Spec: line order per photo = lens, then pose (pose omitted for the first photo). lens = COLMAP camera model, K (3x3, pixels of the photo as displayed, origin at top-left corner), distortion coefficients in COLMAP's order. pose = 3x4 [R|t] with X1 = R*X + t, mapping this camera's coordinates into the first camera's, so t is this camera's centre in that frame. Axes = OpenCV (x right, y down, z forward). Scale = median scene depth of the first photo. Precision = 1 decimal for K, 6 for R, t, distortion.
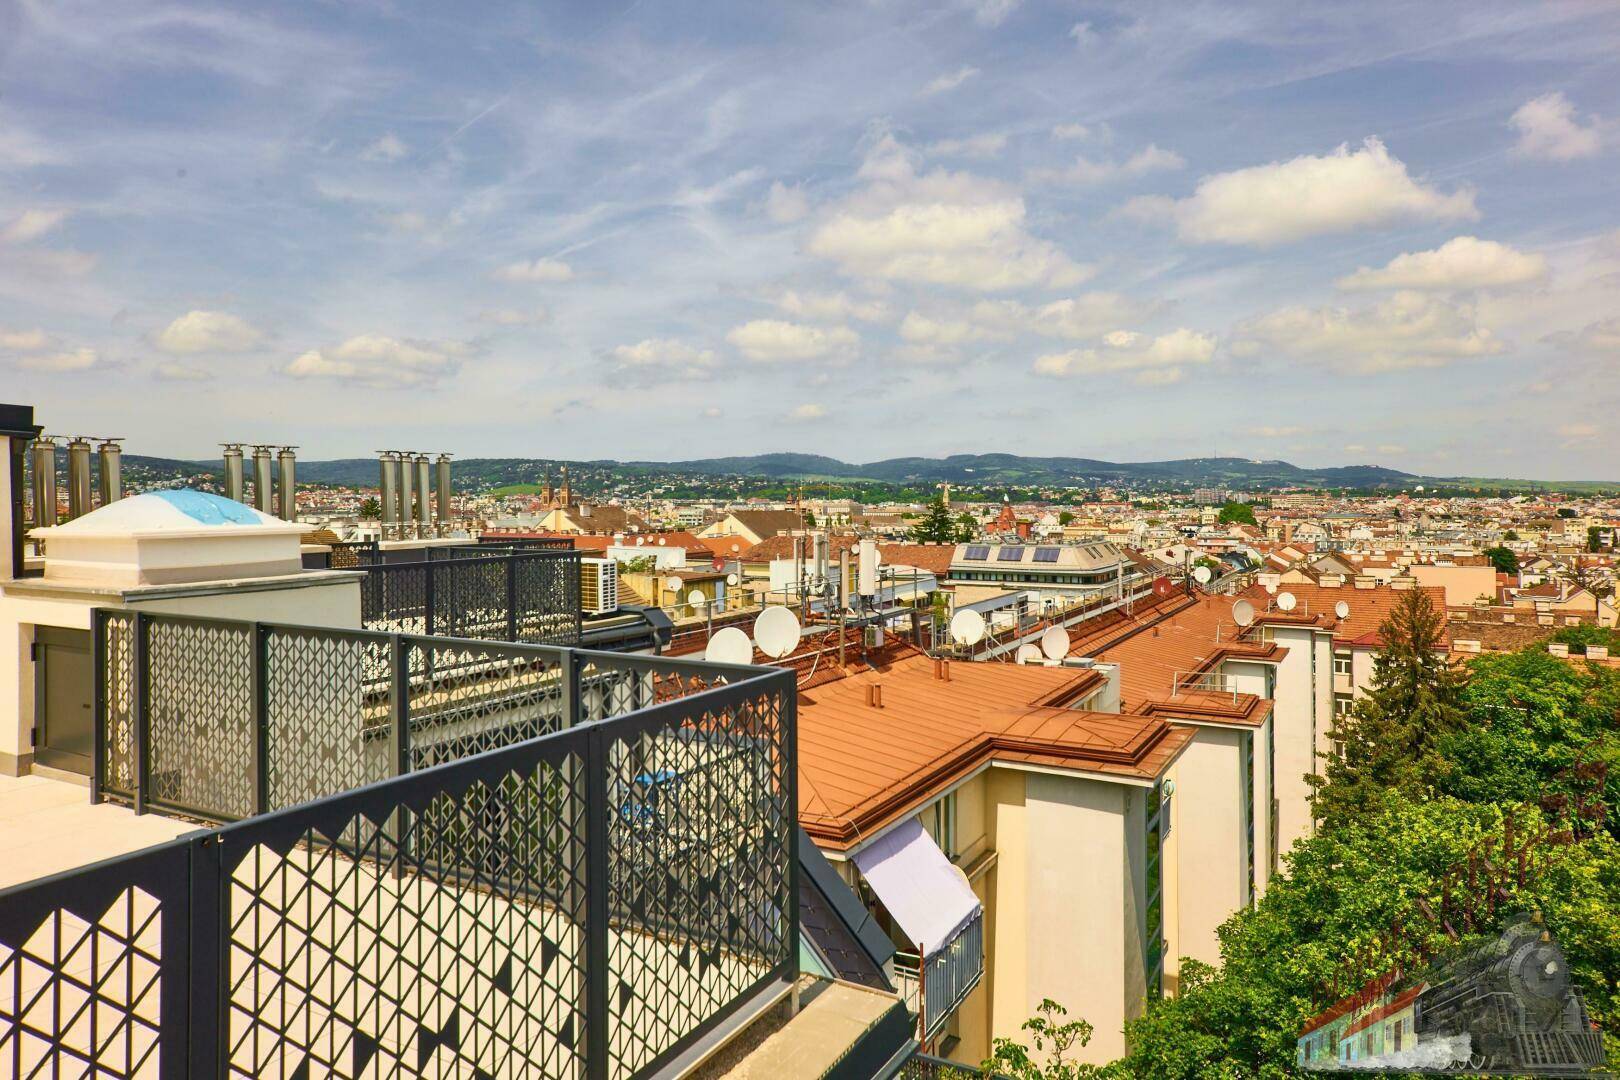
lens RADIAL K [[1055.3, 0, 812.5], [0, 1055.3, 513.8], [0, 0, 1]] dist [-0.014182, 0.080272]
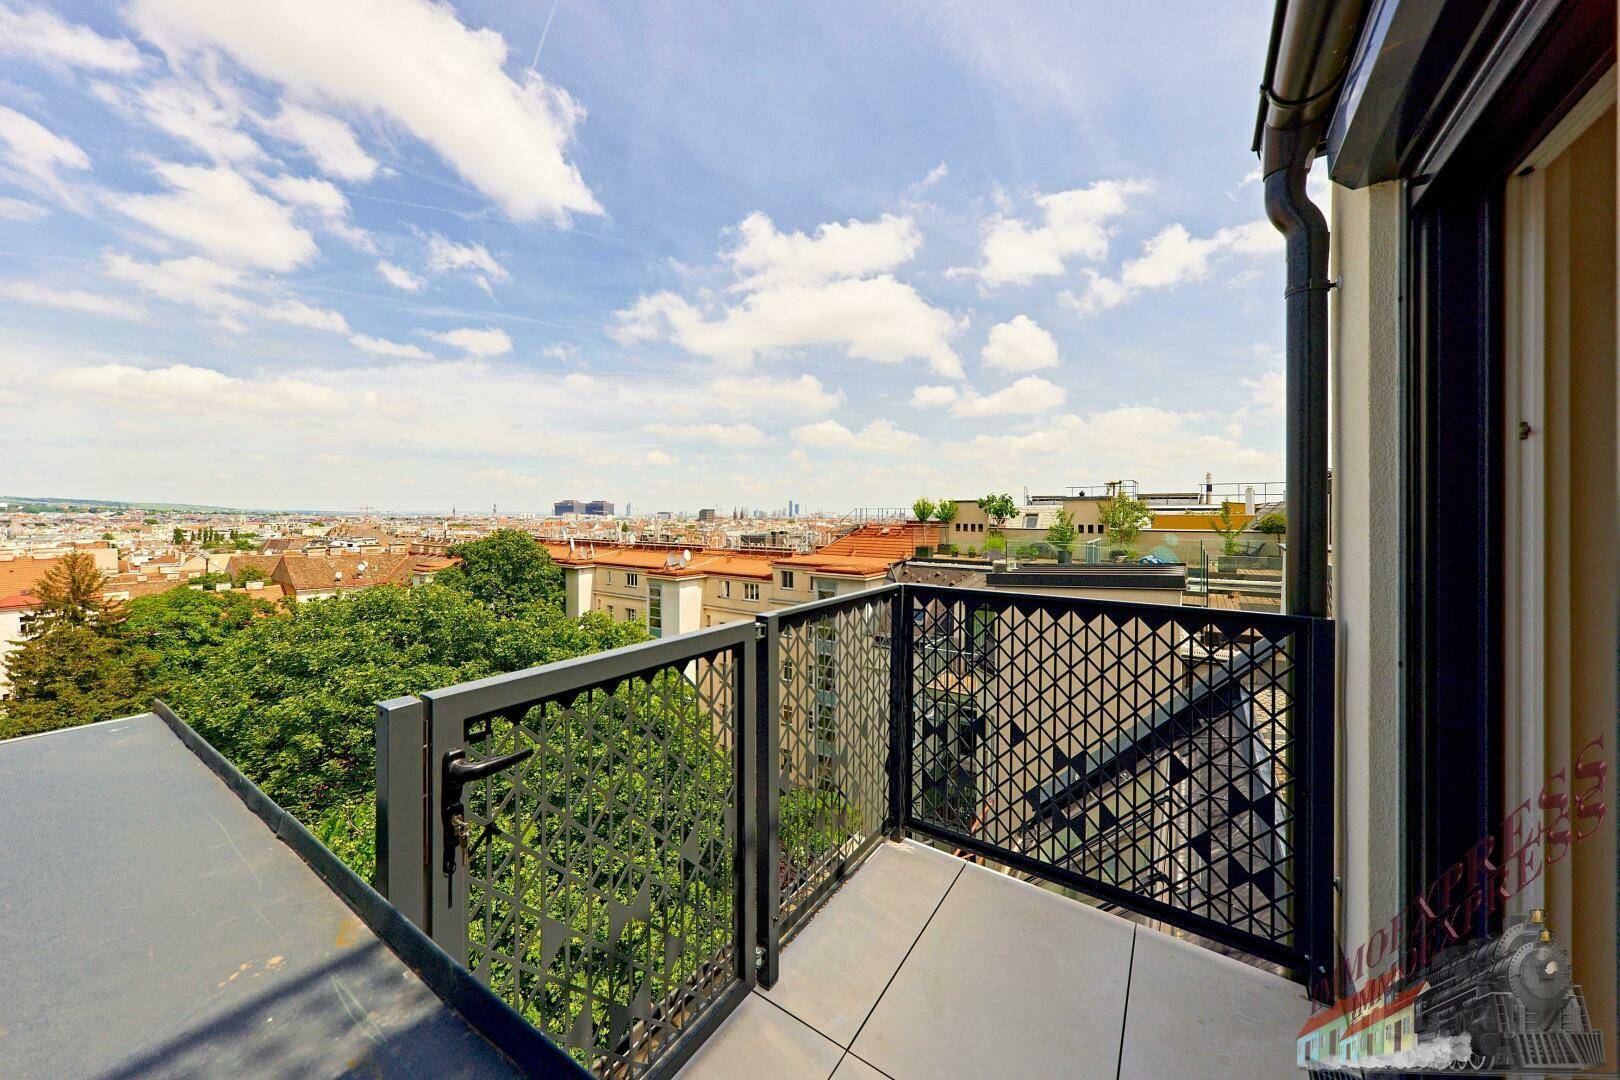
lens RADIAL K [[571.8, 0, 790.0], [0, 571.8, 519.1], [0, 0, 1]] dist [0.017954, 0.000140]
pose [[0.116187, -0.001681, 0.993226, -0.049781], [0.014916, 0.999889, -0.000052, 0.096464], [-0.993115, 0.014821, 0.116199, 0.165410]]
